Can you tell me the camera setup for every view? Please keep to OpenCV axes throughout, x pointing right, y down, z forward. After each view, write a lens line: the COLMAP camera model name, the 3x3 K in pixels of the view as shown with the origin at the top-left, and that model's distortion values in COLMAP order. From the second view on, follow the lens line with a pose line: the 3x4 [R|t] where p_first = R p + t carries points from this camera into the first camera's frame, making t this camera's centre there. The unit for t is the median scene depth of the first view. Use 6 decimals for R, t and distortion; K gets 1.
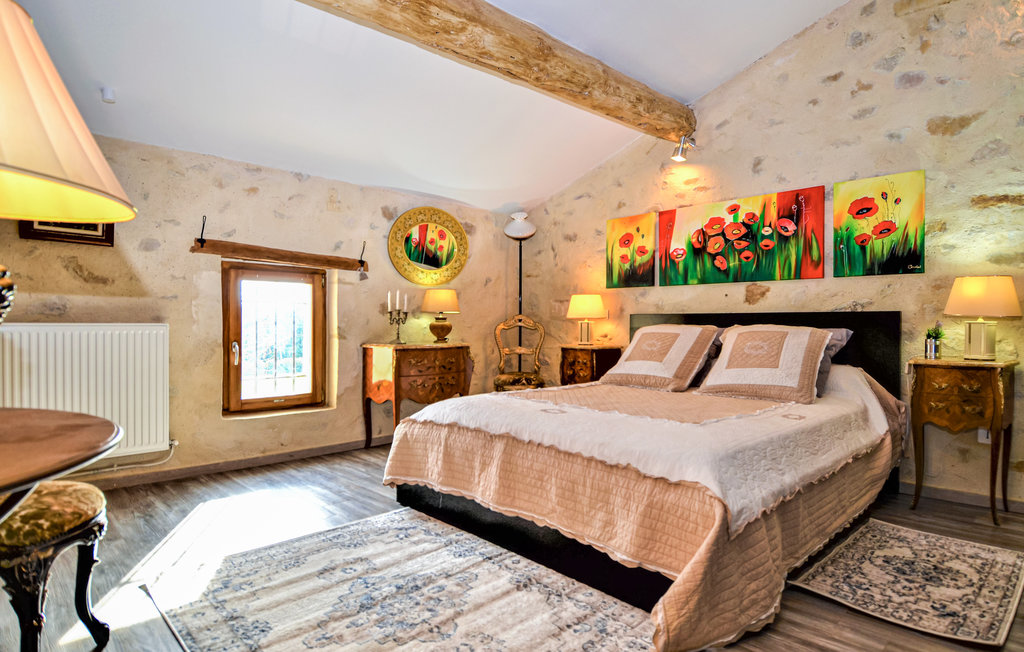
lens RADIAL K [[581.1, 0, 512.0], [0, 581.1, 326.0], [0, 0, 1]] dist [0.059896, -0.057359]
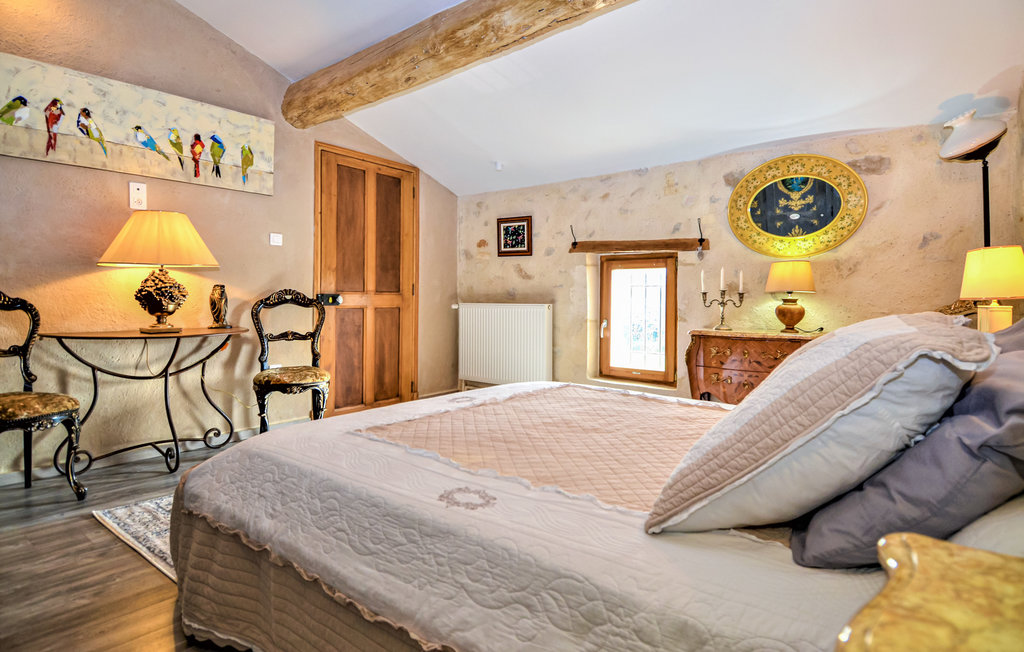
lens RADIAL K [[553.4, 0, 537.4], [0, 553.4, 301.0], [0, 0, 1]] dist [0.049231, -0.046993]
pose [[0.105755, -0.002249, -0.994390, 0.626890], [-0.013689, 0.999899, -0.003717, -0.005357], [0.994298, 0.014005, 0.105714, 0.668624]]
